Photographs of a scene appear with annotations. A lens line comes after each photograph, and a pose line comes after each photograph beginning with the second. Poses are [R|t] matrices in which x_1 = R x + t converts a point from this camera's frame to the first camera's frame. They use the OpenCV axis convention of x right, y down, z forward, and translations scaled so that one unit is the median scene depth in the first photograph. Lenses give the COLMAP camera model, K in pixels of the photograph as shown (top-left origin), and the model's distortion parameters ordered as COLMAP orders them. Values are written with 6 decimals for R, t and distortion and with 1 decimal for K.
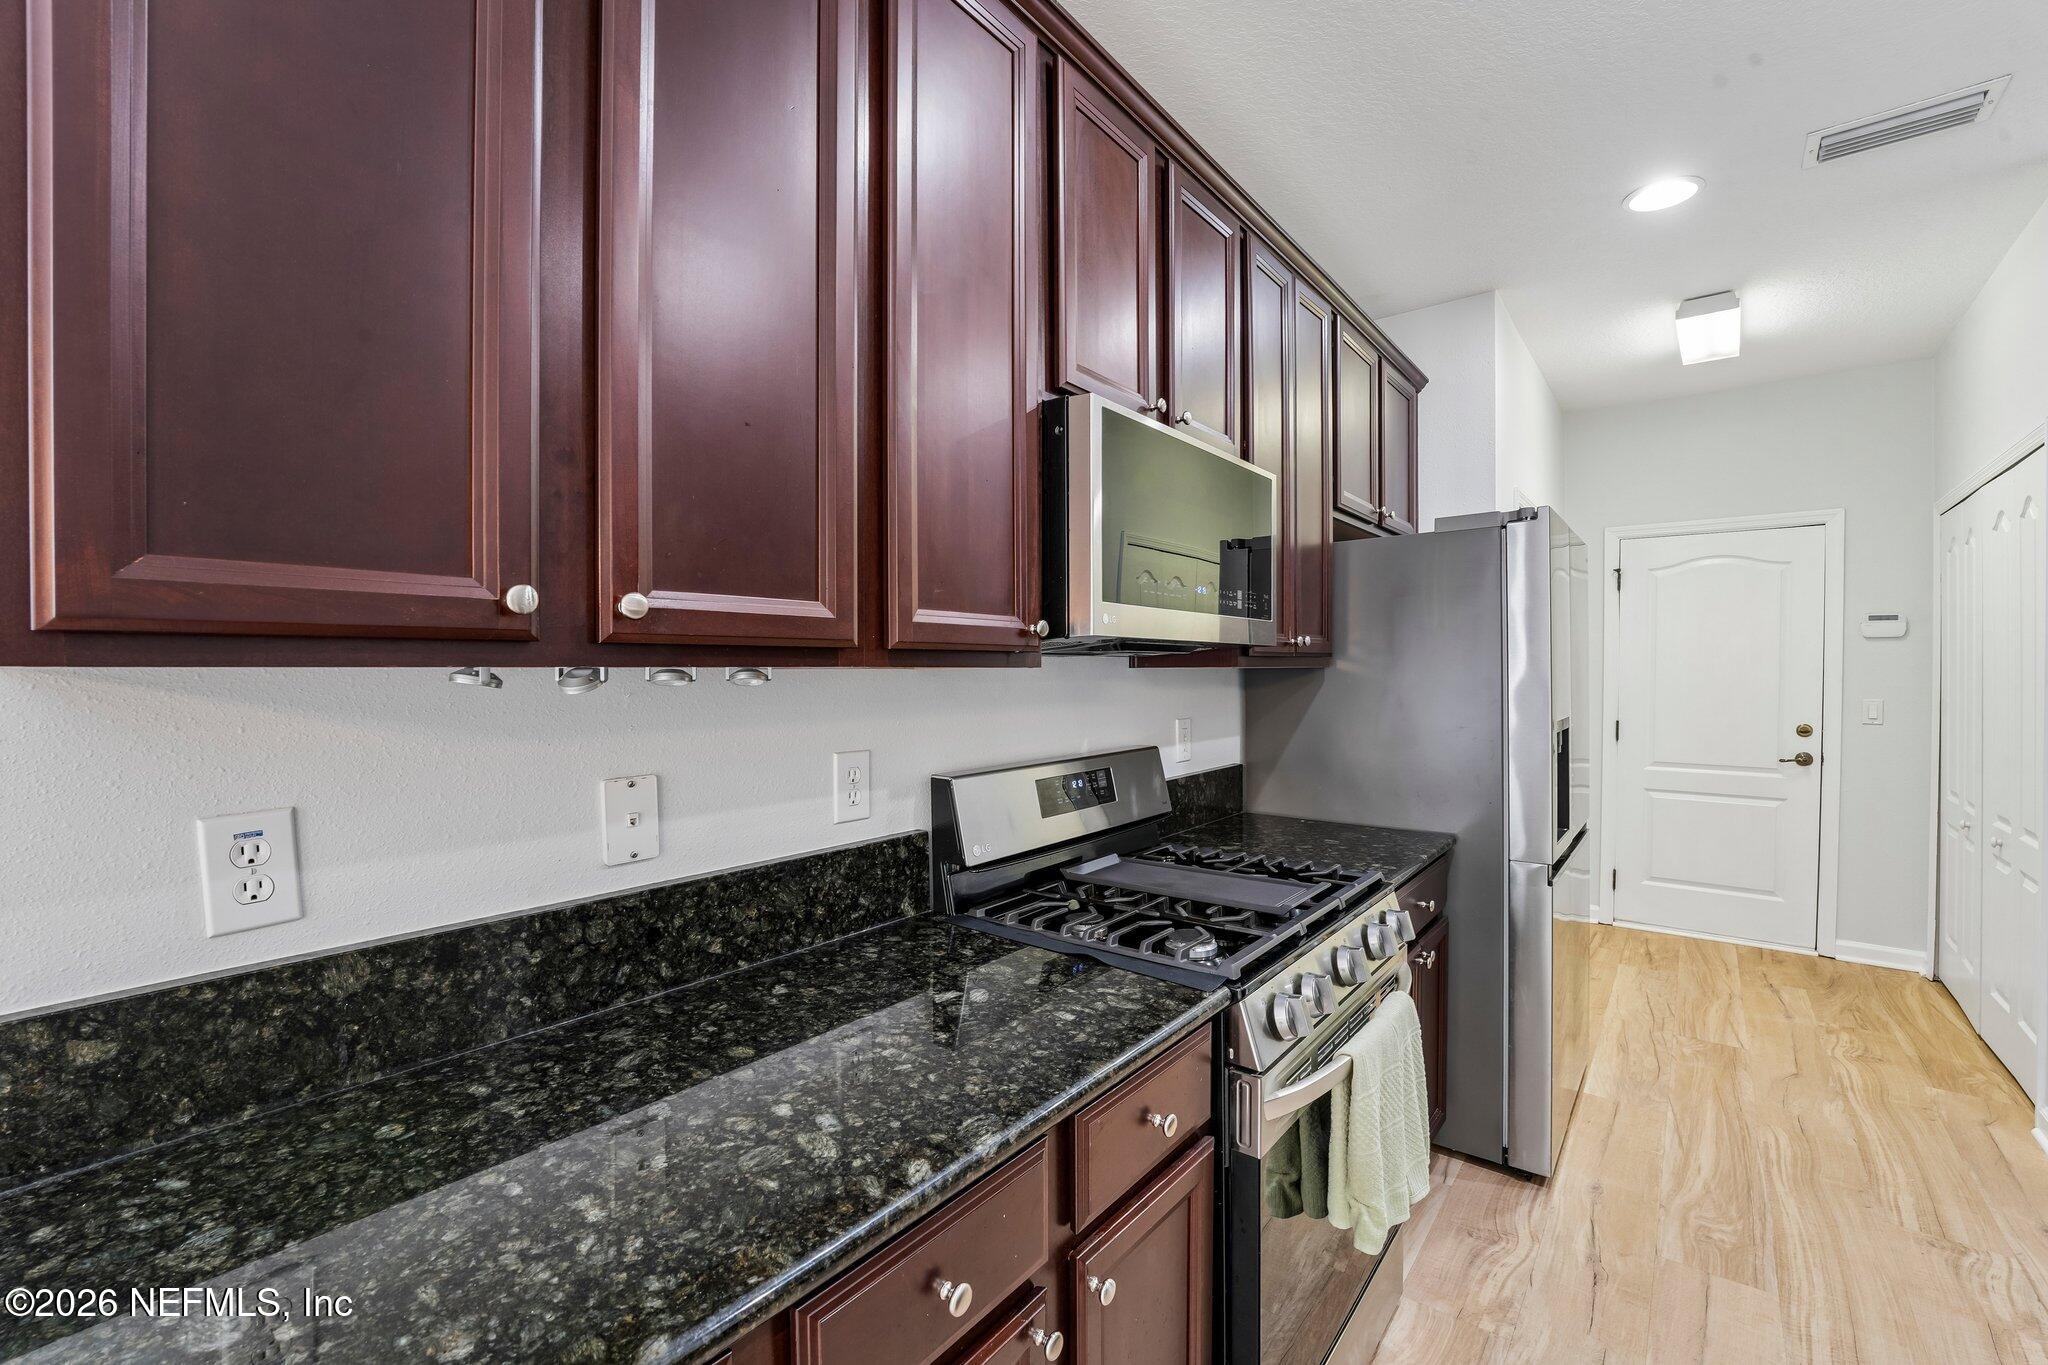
lens RADIAL K [[842.1, 0, 1019.0], [0, 842.1, 683.4], [0, 0, 1]] dist [-0.027917, 0.002648]
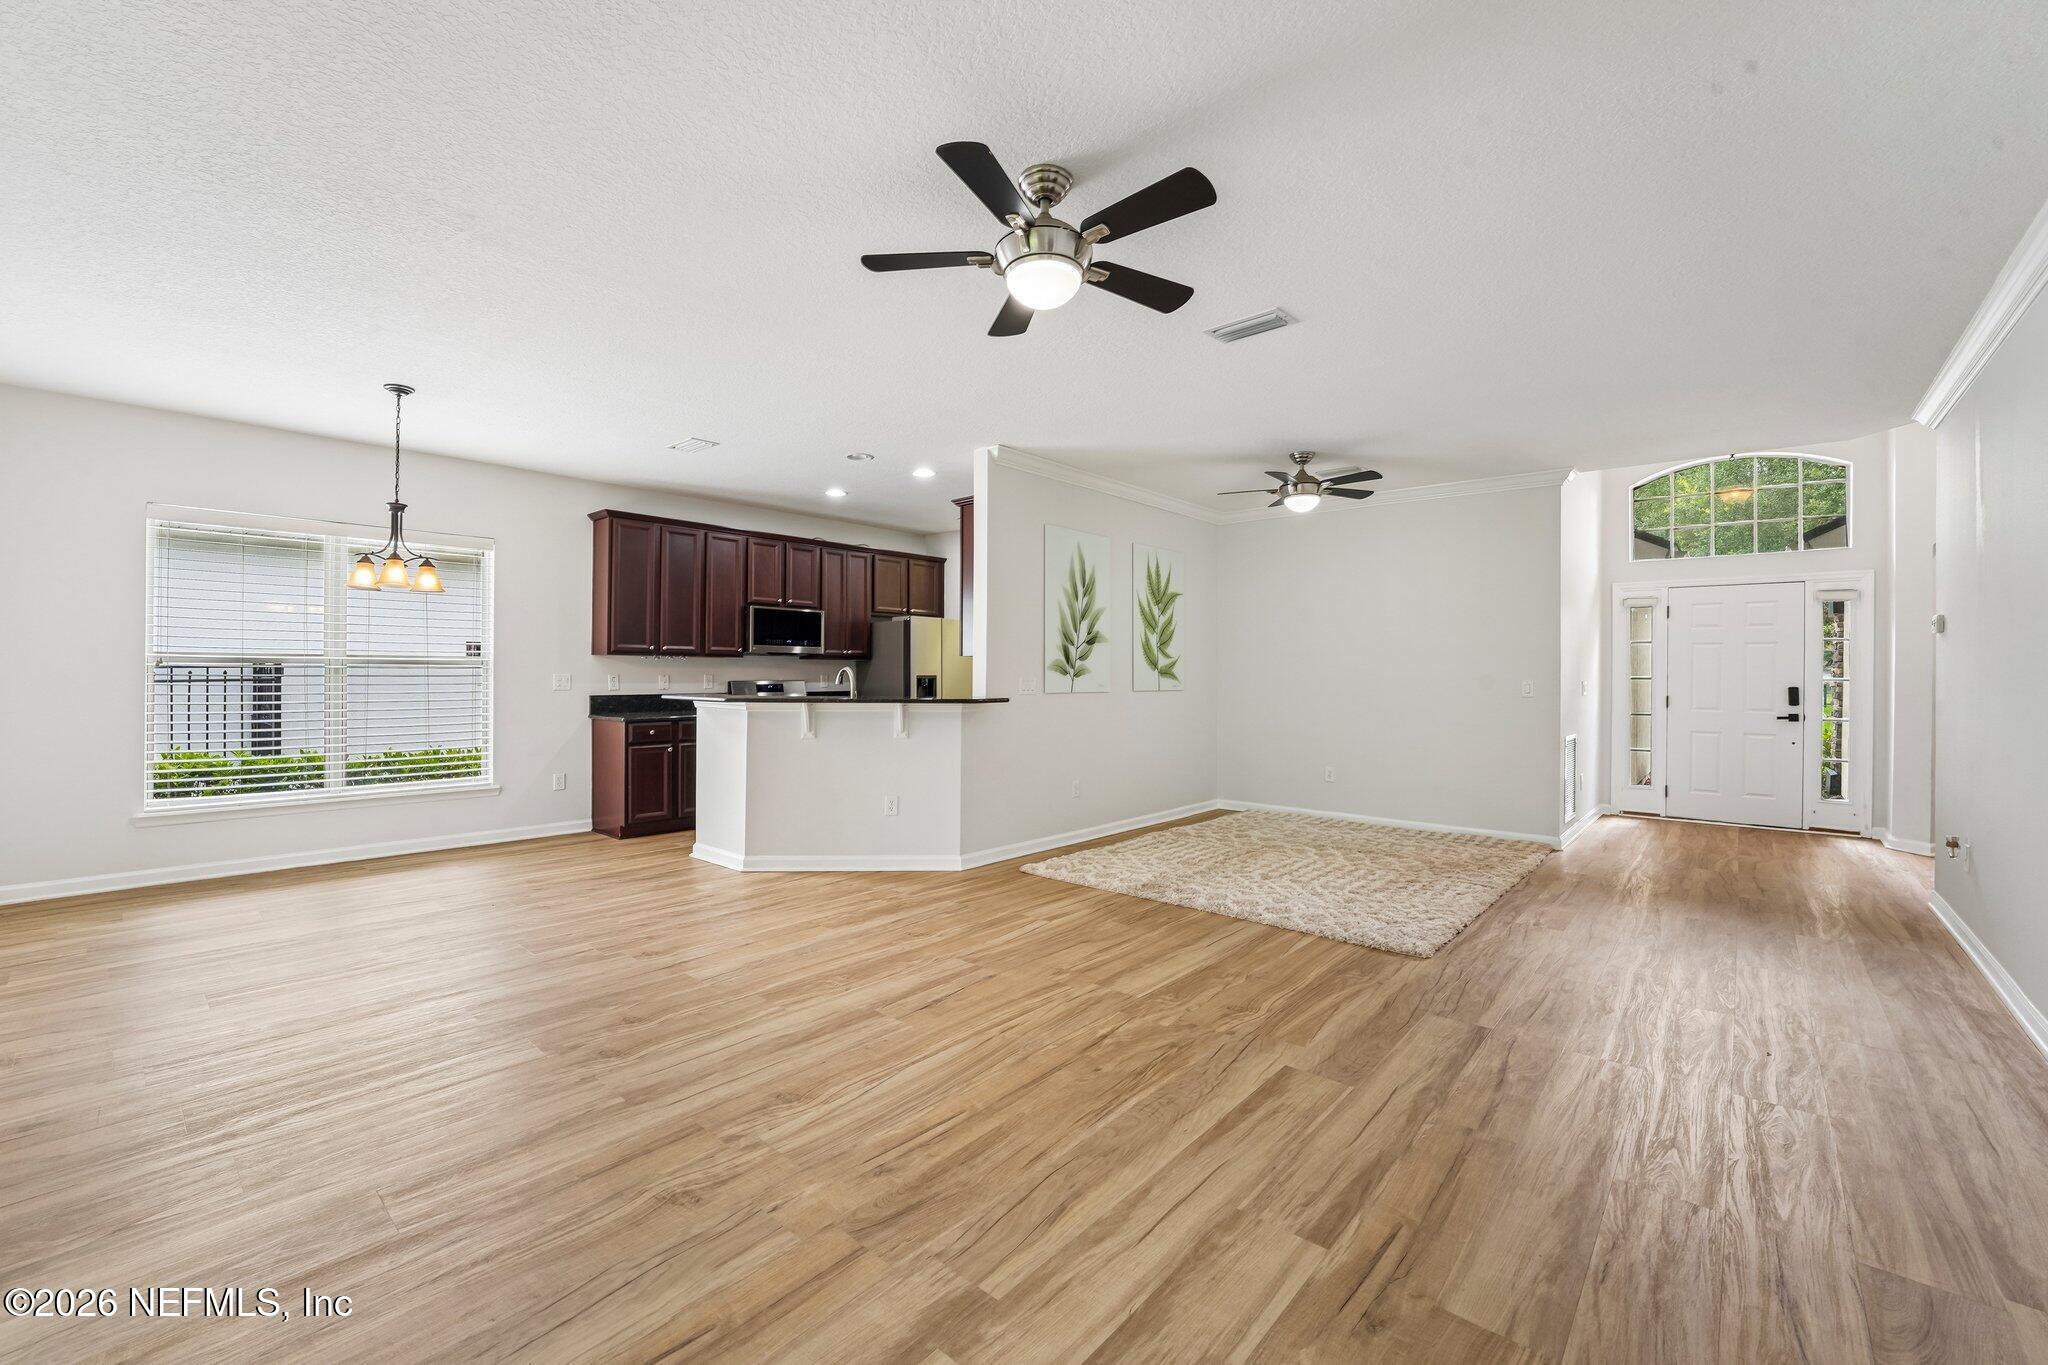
lens RADIAL K [[842.1, 0, 1018.3], [0, 842.1, 665.6], [0, 0, 1]] dist [-0.027917, 0.002648]
pose [[0.999573, 0.009470, -0.027640, 1.488819], [-0.010122, 0.999671, -0.023566, 0.109023], [0.027408, 0.023836, 0.999340, -3.280749]]
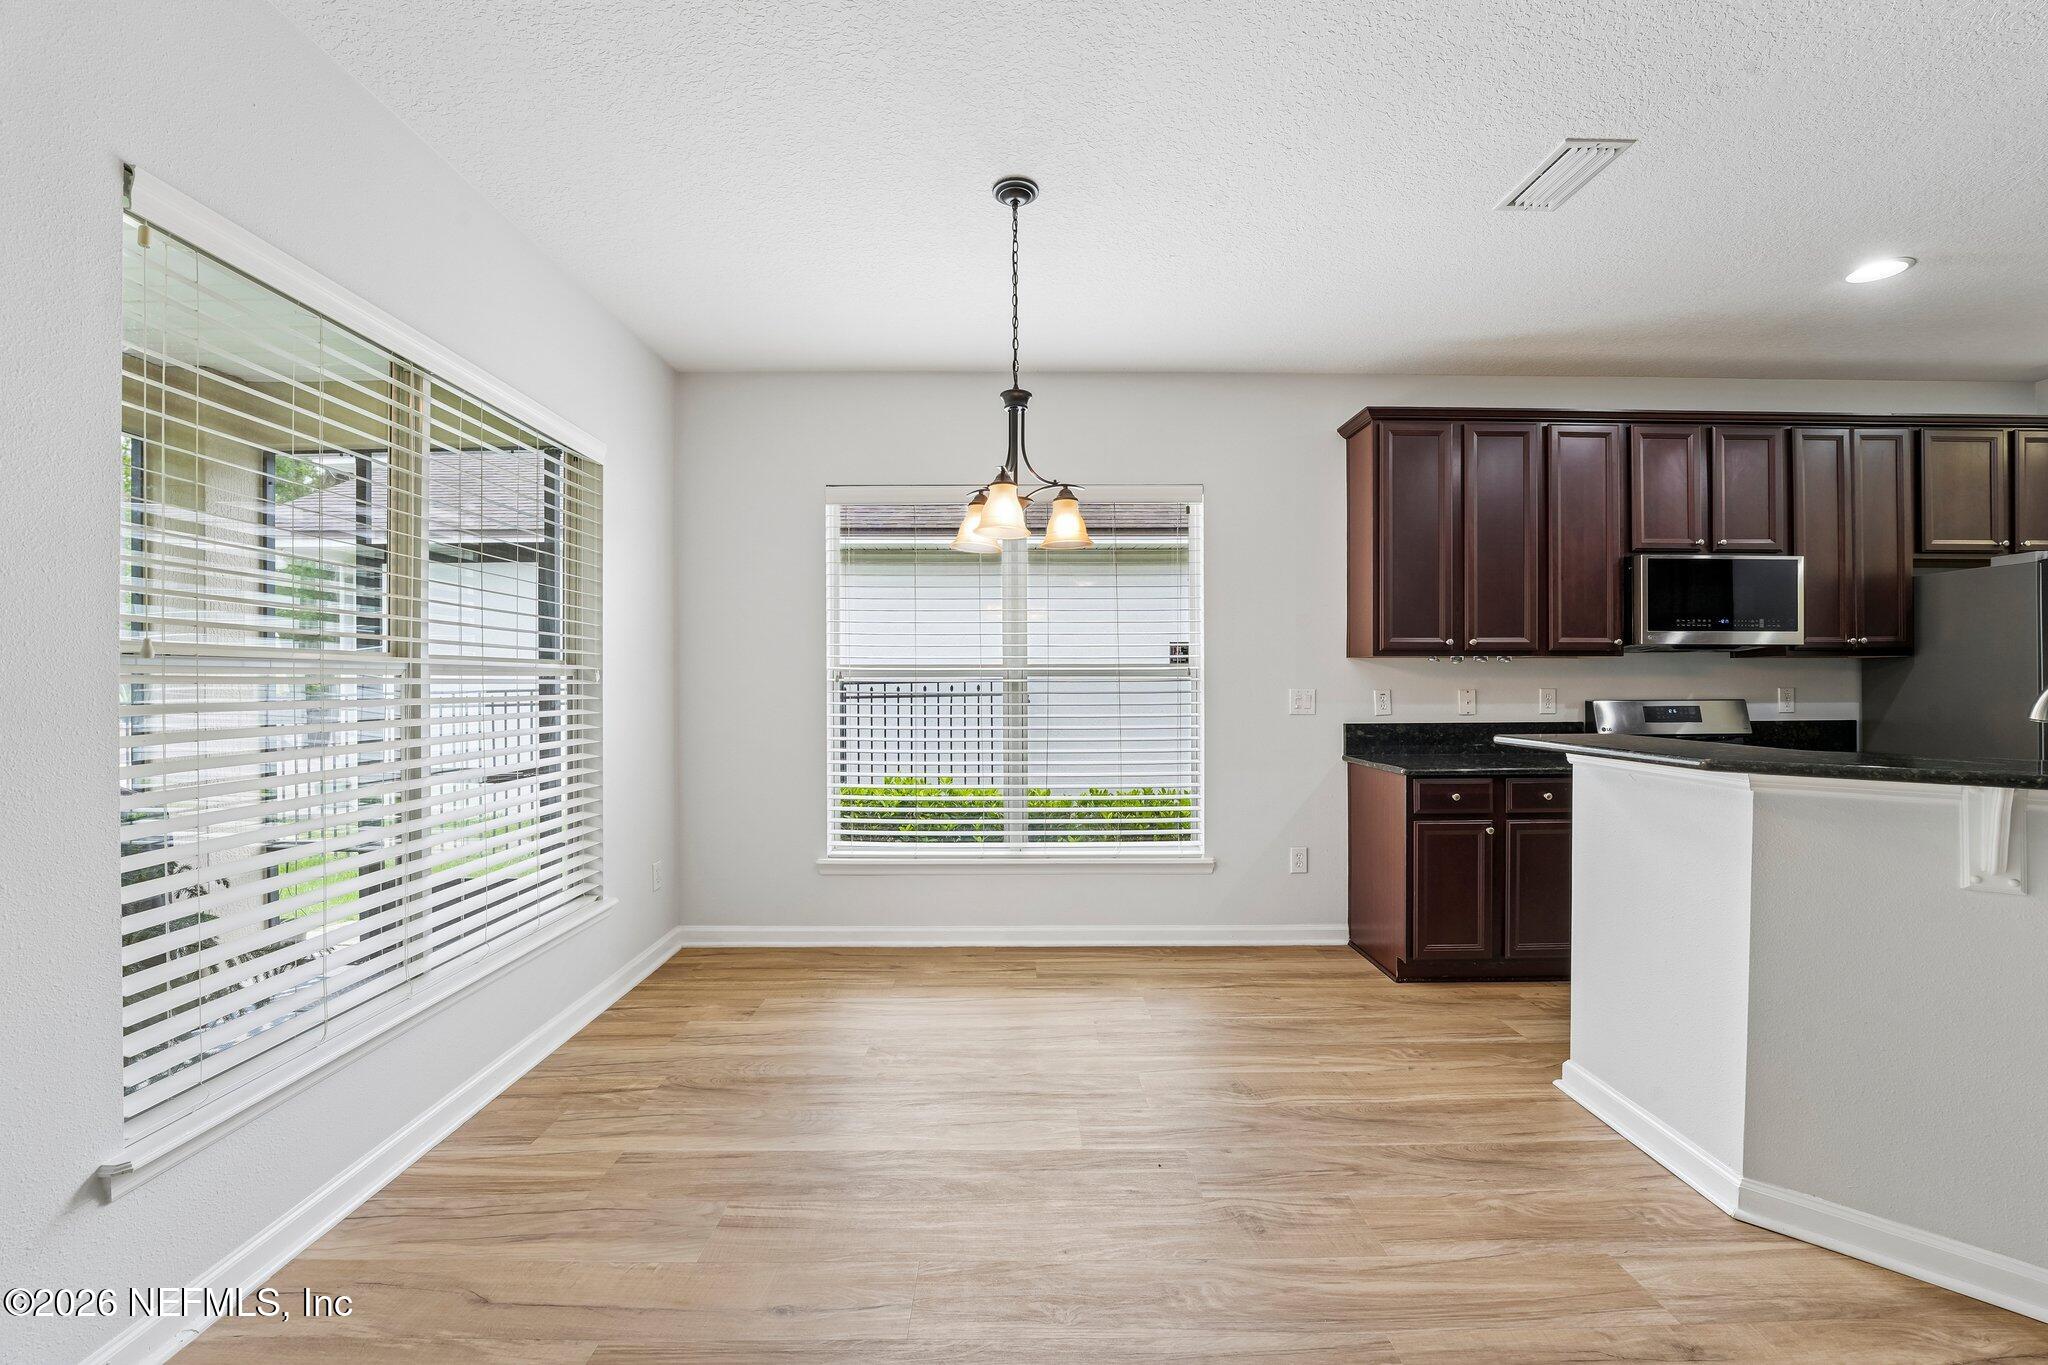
lens RADIAL K [[842.1, 0, 1019.1], [0, 842.1, 685.4], [0, 0, 1]] dist [-0.027917, 0.002648]
pose [[0.648419, 0.006657, -0.761255, 0.639639], [-0.012024, 0.999927, -0.001497, 0.082505], [0.761189, 0.010124, 0.648451, -1.760135]]
